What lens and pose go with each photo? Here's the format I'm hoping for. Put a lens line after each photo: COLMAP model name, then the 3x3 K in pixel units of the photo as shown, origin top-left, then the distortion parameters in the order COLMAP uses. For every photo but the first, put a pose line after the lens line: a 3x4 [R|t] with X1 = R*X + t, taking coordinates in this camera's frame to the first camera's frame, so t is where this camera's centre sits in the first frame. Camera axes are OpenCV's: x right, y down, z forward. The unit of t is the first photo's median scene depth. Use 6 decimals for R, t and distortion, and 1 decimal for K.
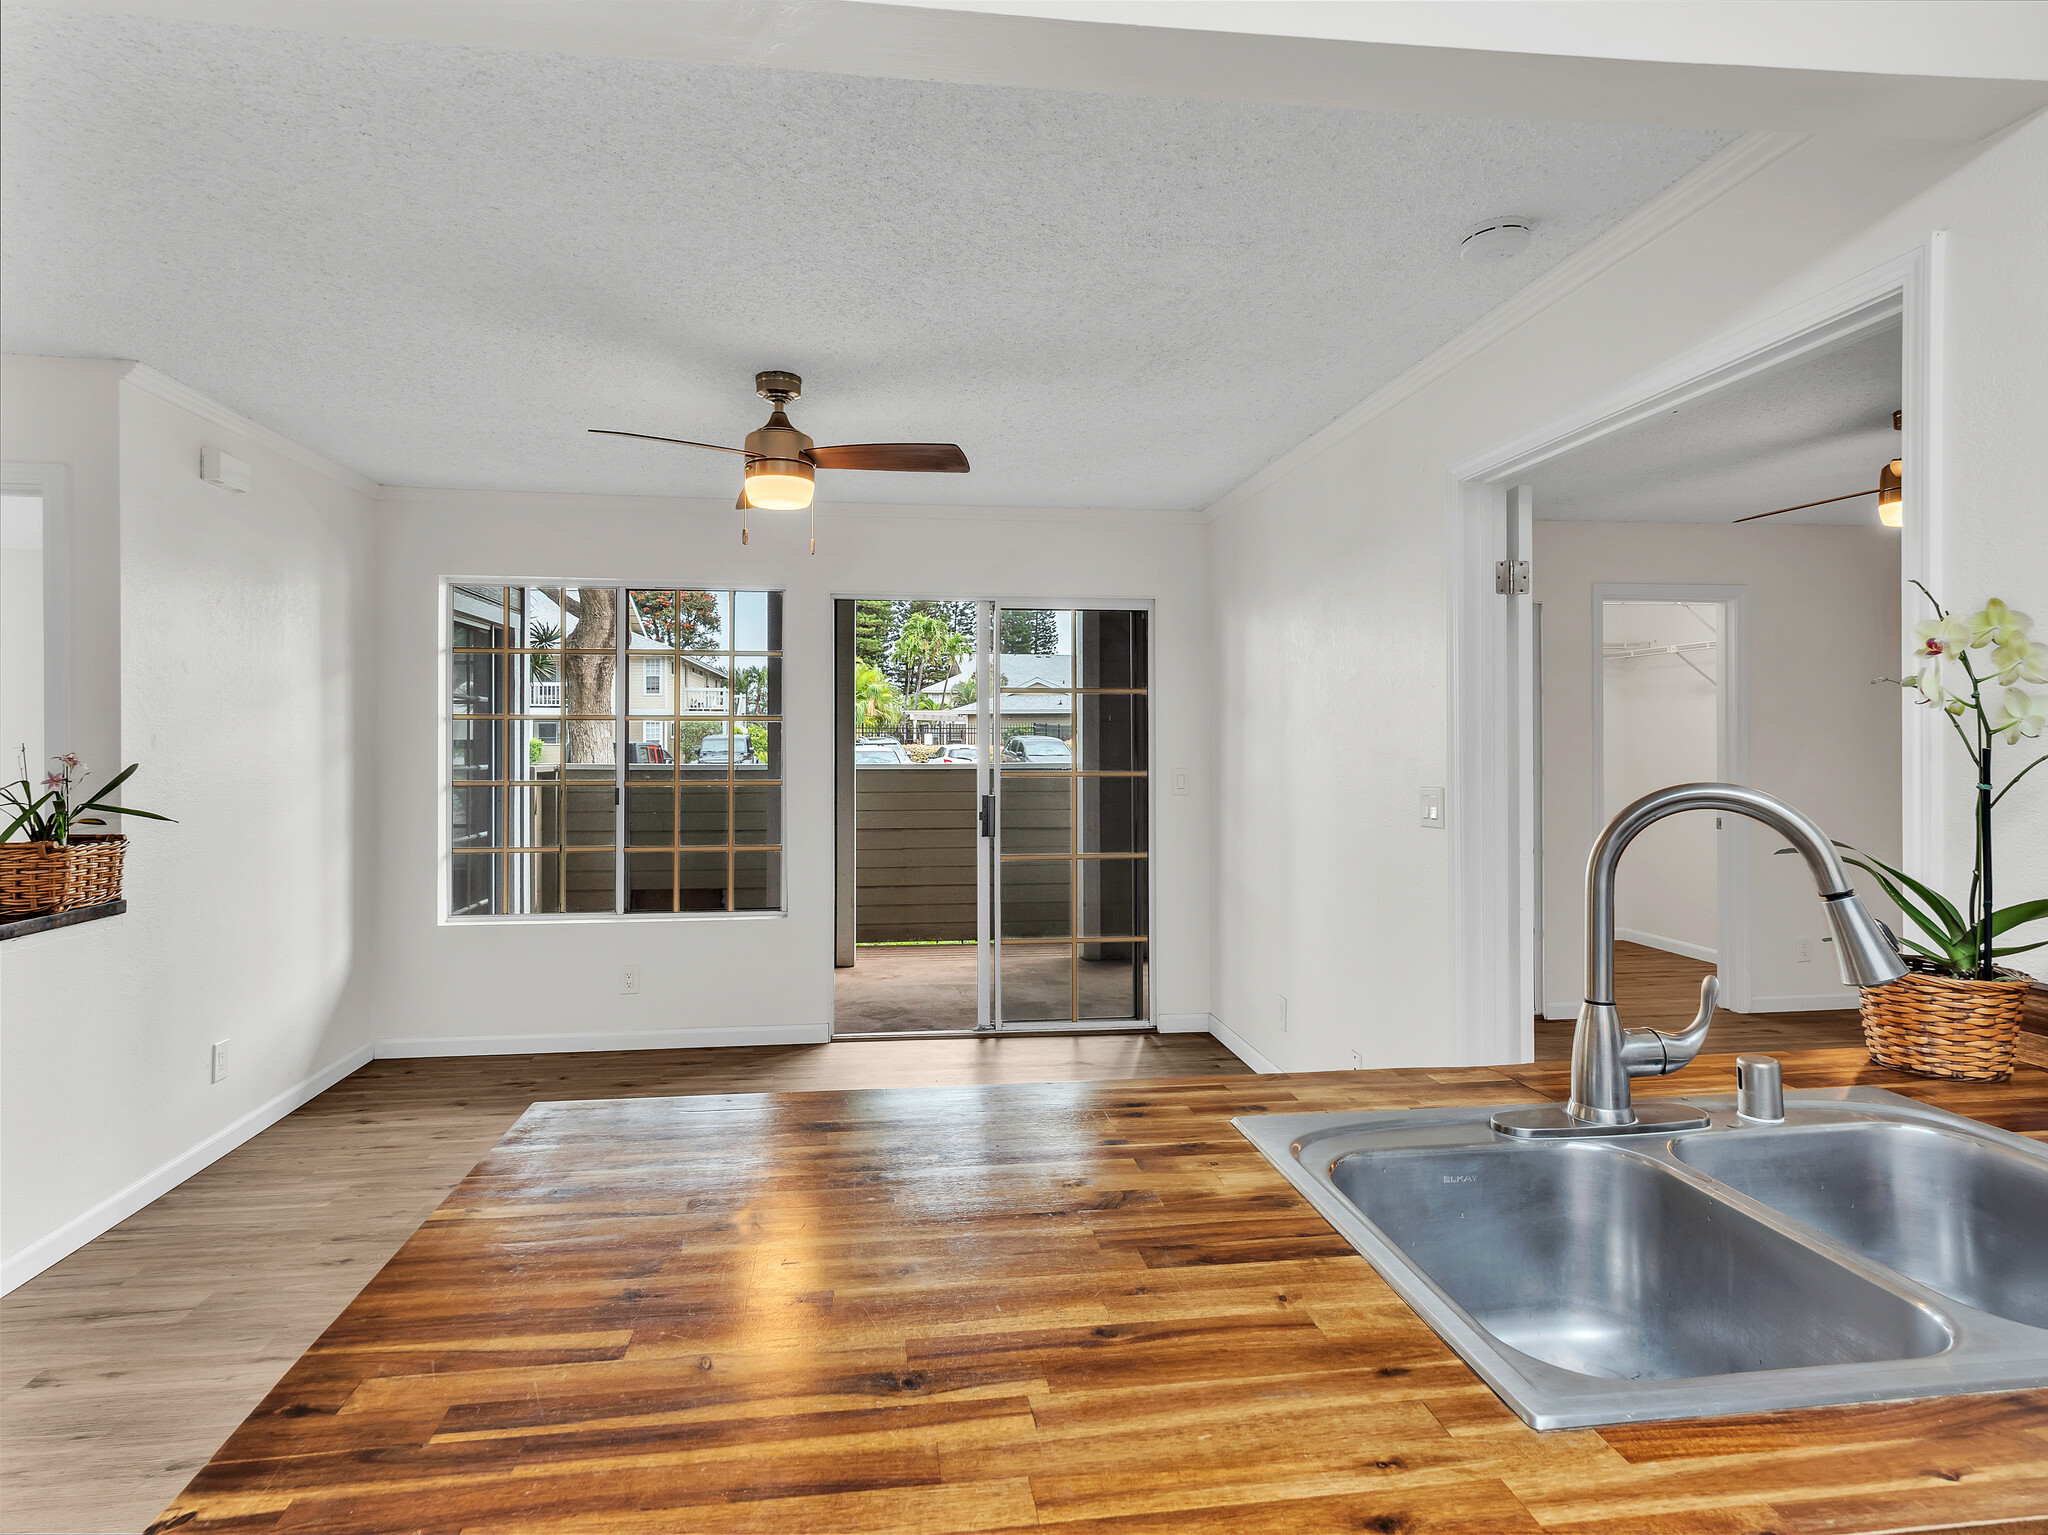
lens RADIAL K [[1047.8, 0, 1008.6], [0, 1047.8, 741.9], [0, 0, 1]] dist [-0.000462, -0.000721]
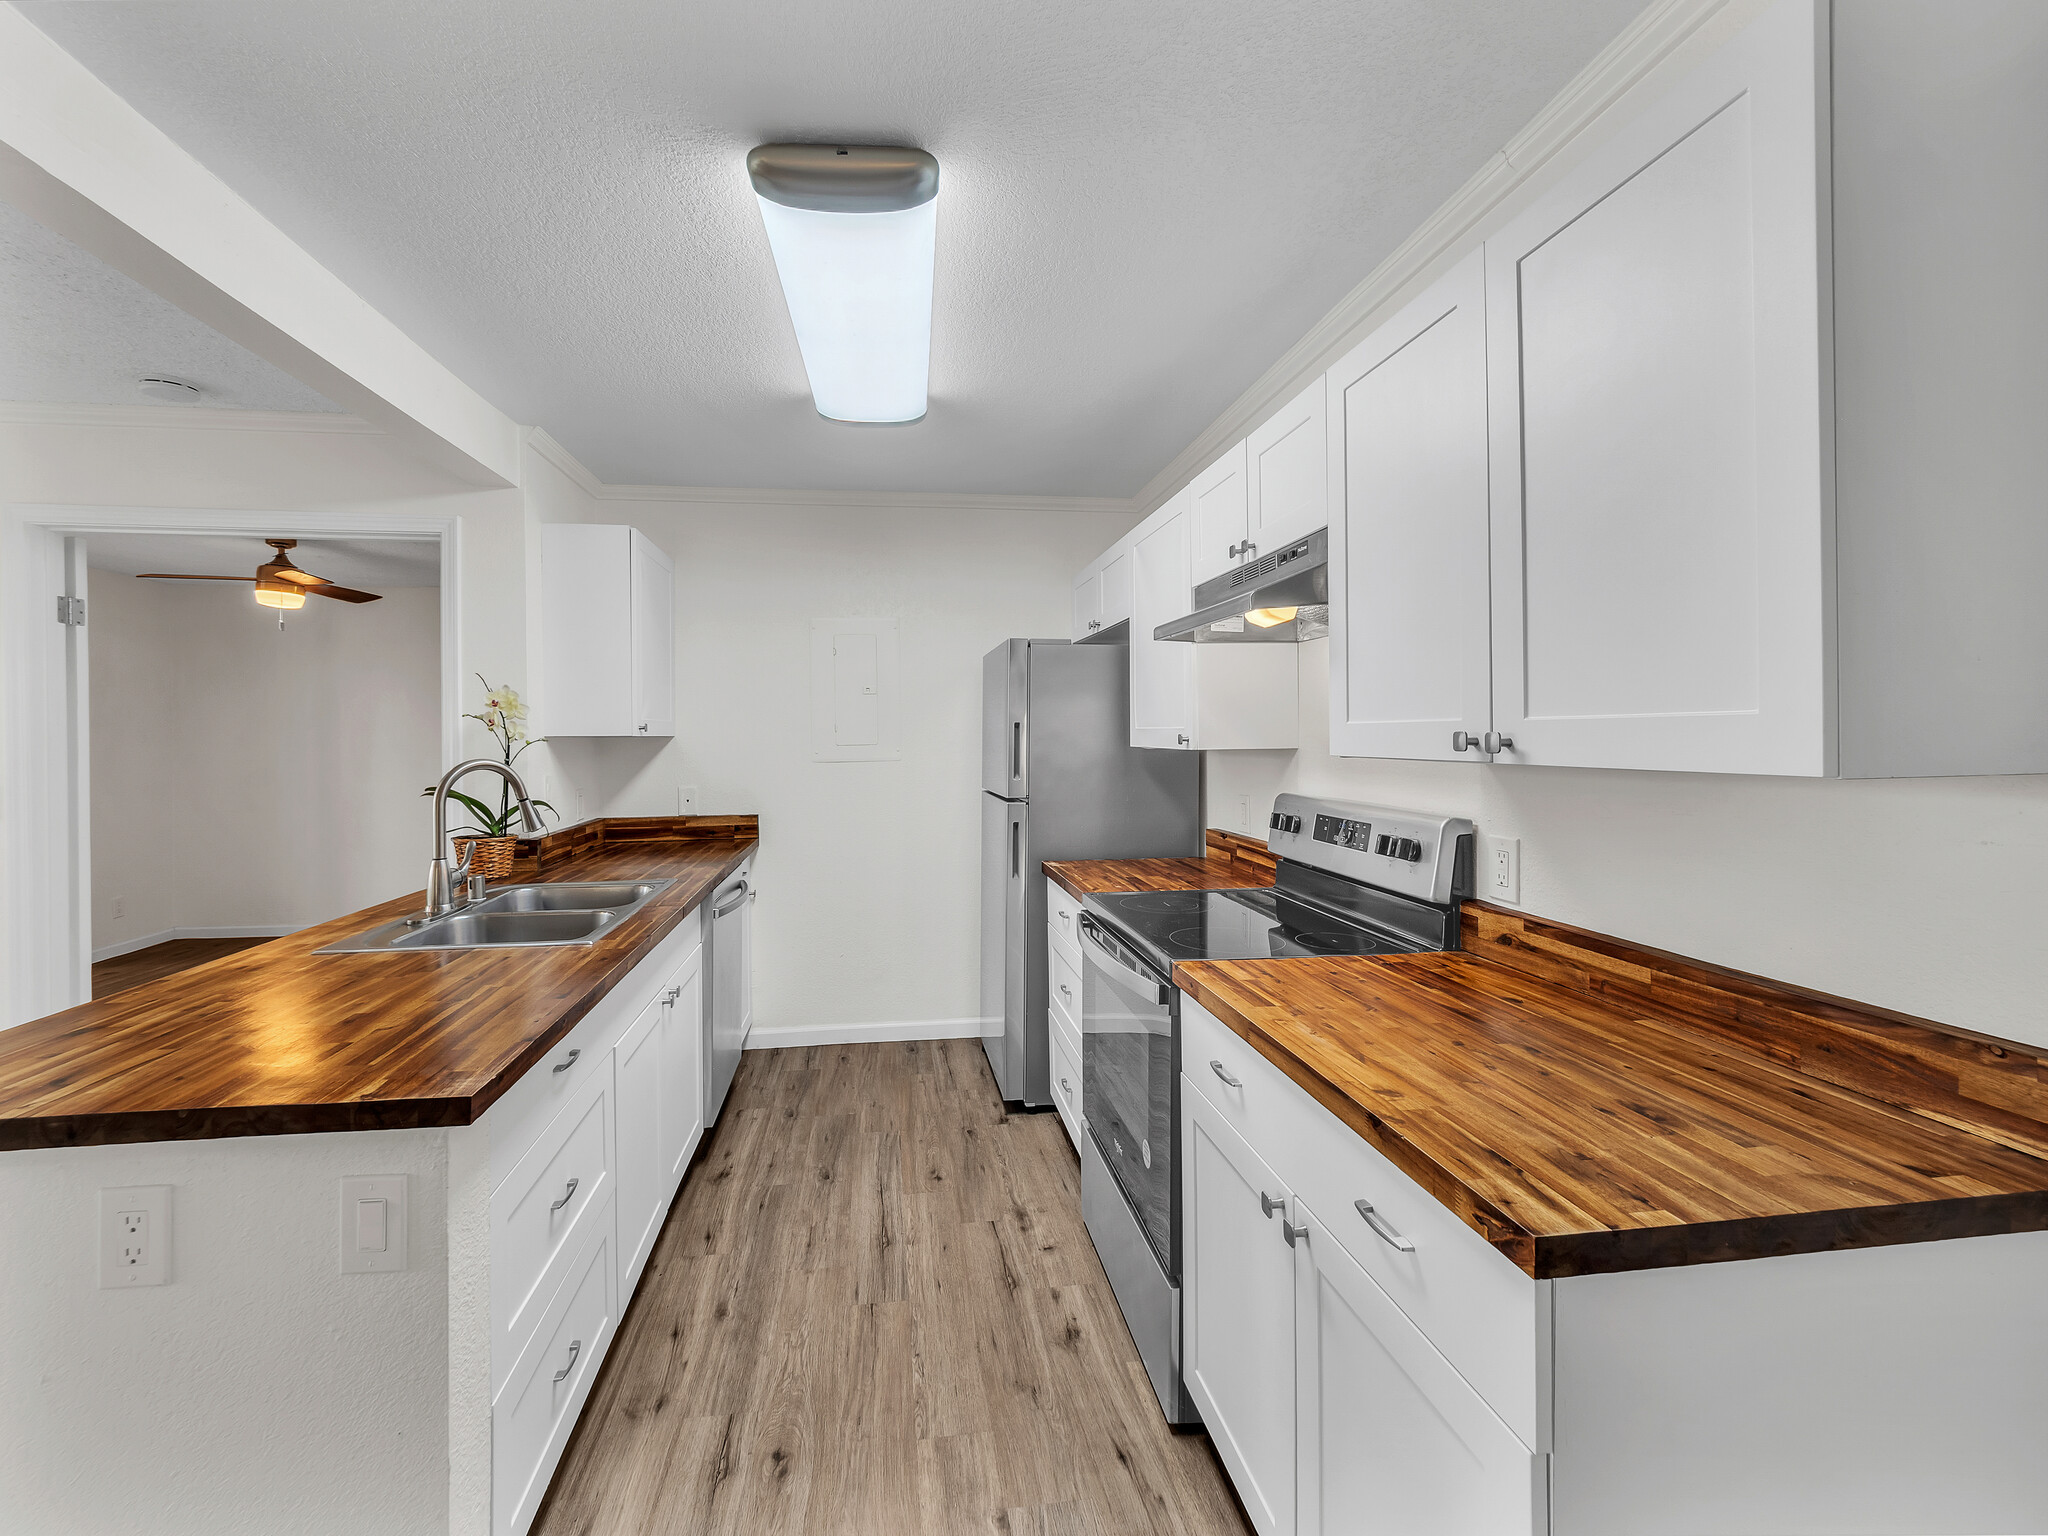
lens RADIAL K [[874.1, 0, 987.1], [0, 874.1, 741.1], [0, 0, 1]] dist [0.001213, -0.004268]
pose [[0.007365, 0.000281, 0.999973, -0.399358], [0.002673, 0.999996, -0.000301, 0.001298], [-0.999969, 0.002675, 0.007364, -0.051485]]
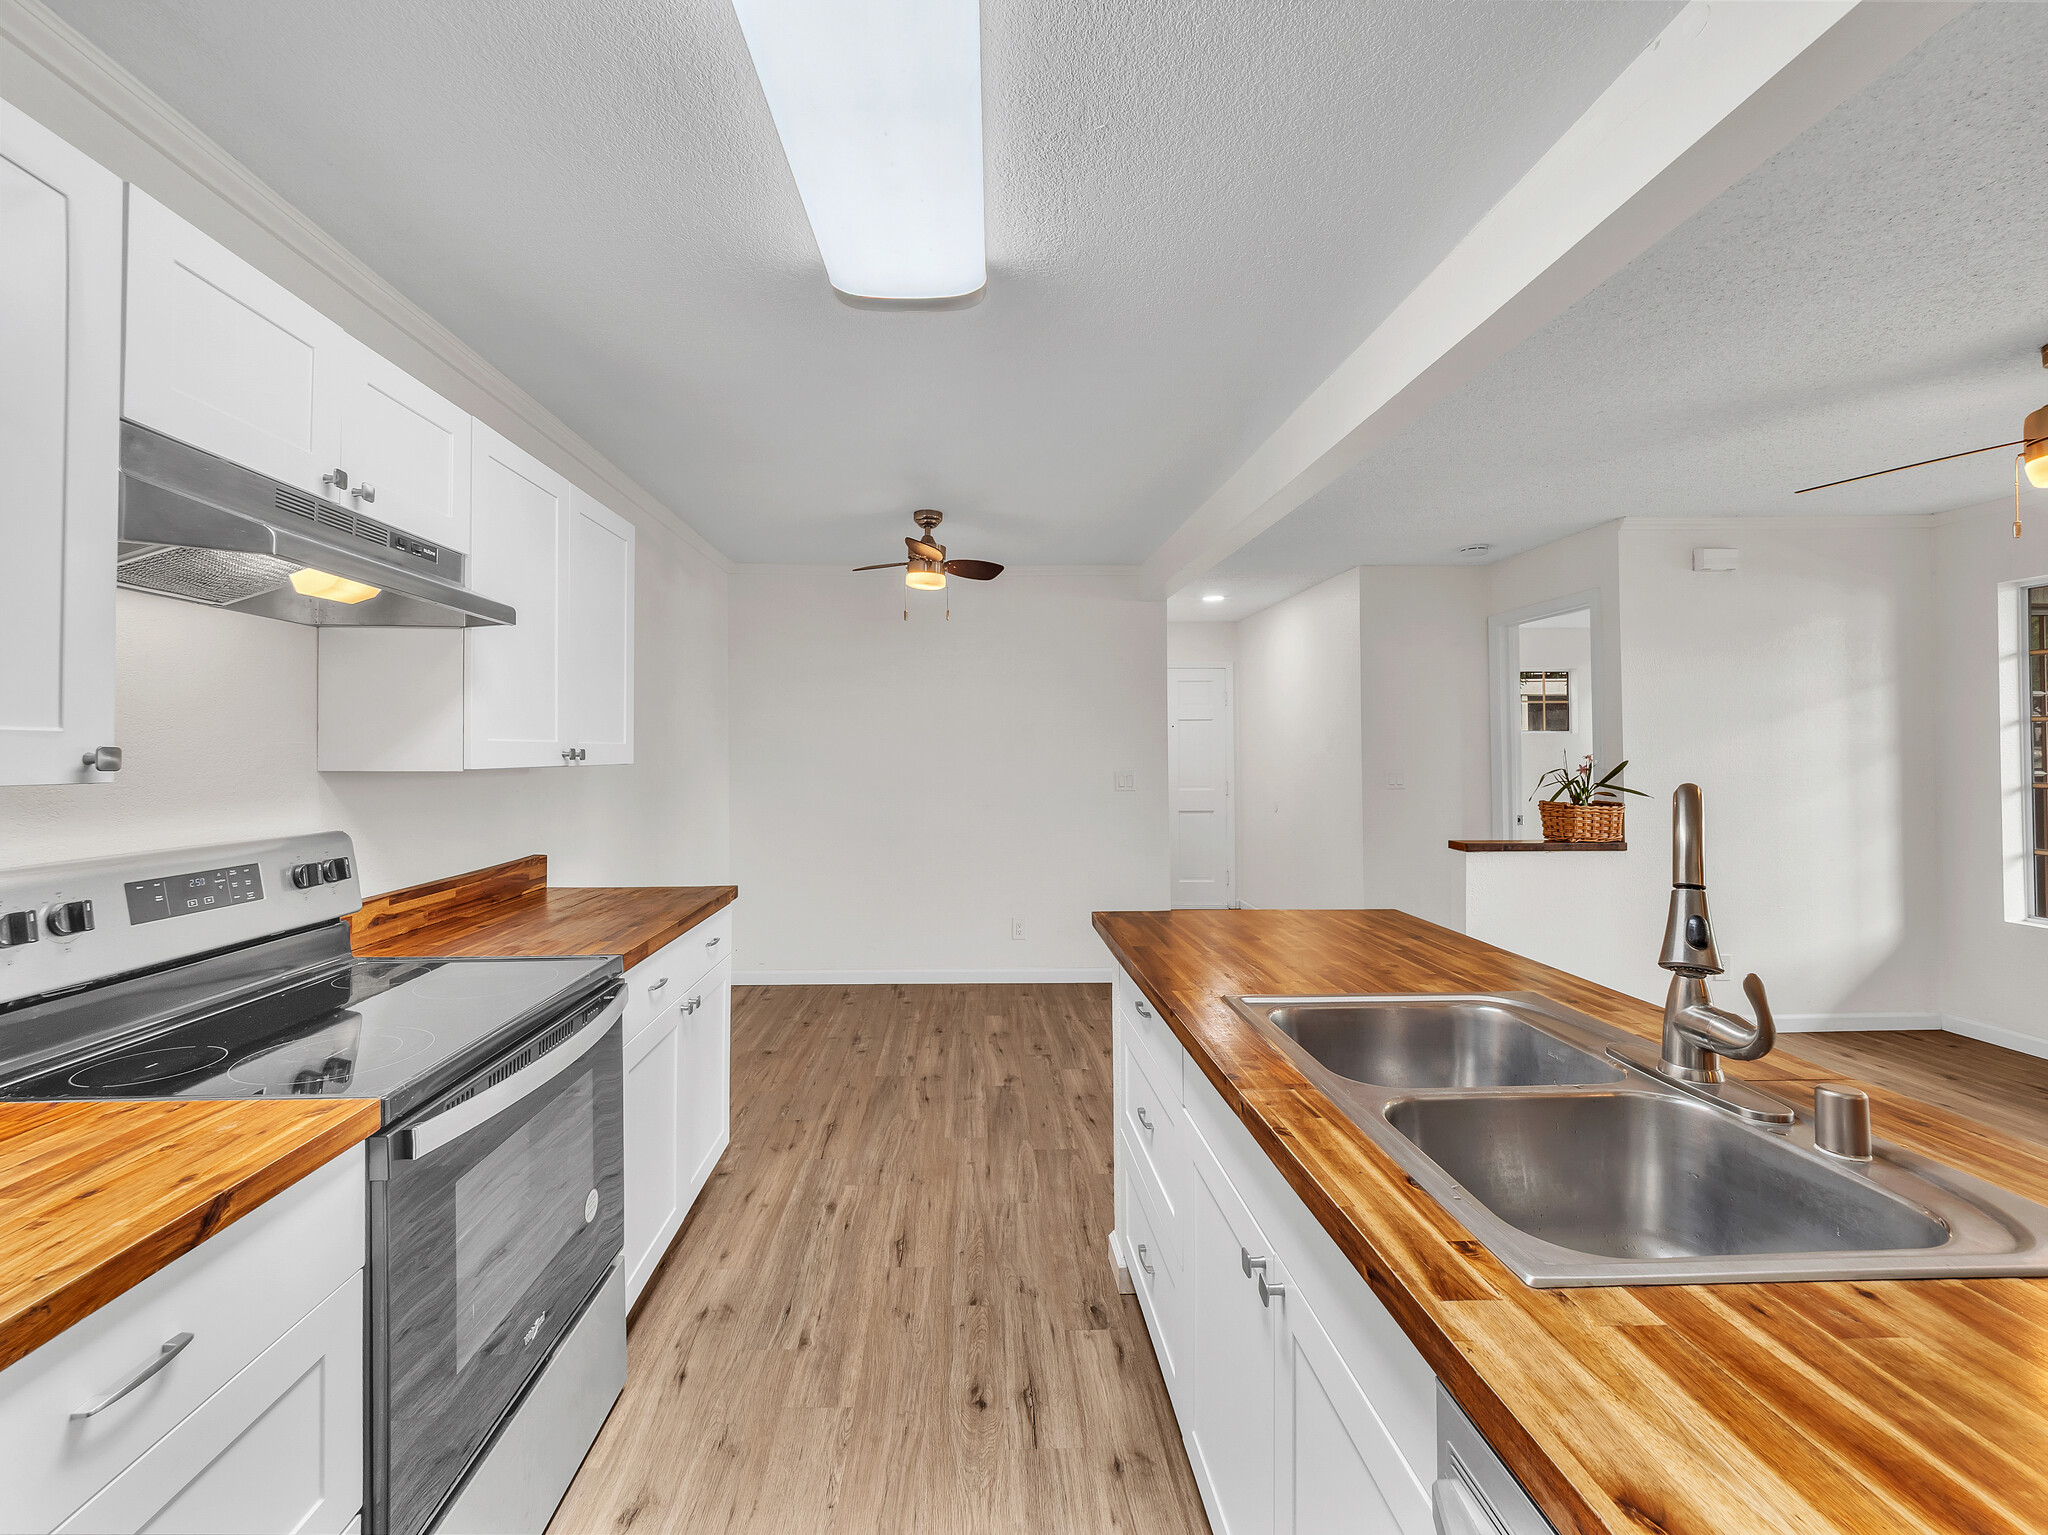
lens RADIAL K [[874.1, 0, 987.1], [0, 874.1, 740.6], [0, 0, 1]] dist [0.001213, -0.004268]
pose [[-0.106769, -0.013169, -0.994197, 0.484834], [0.006340, 0.999883, -0.013926, 0.001959], [0.994264, -0.007790, -0.106673, 0.108538]]
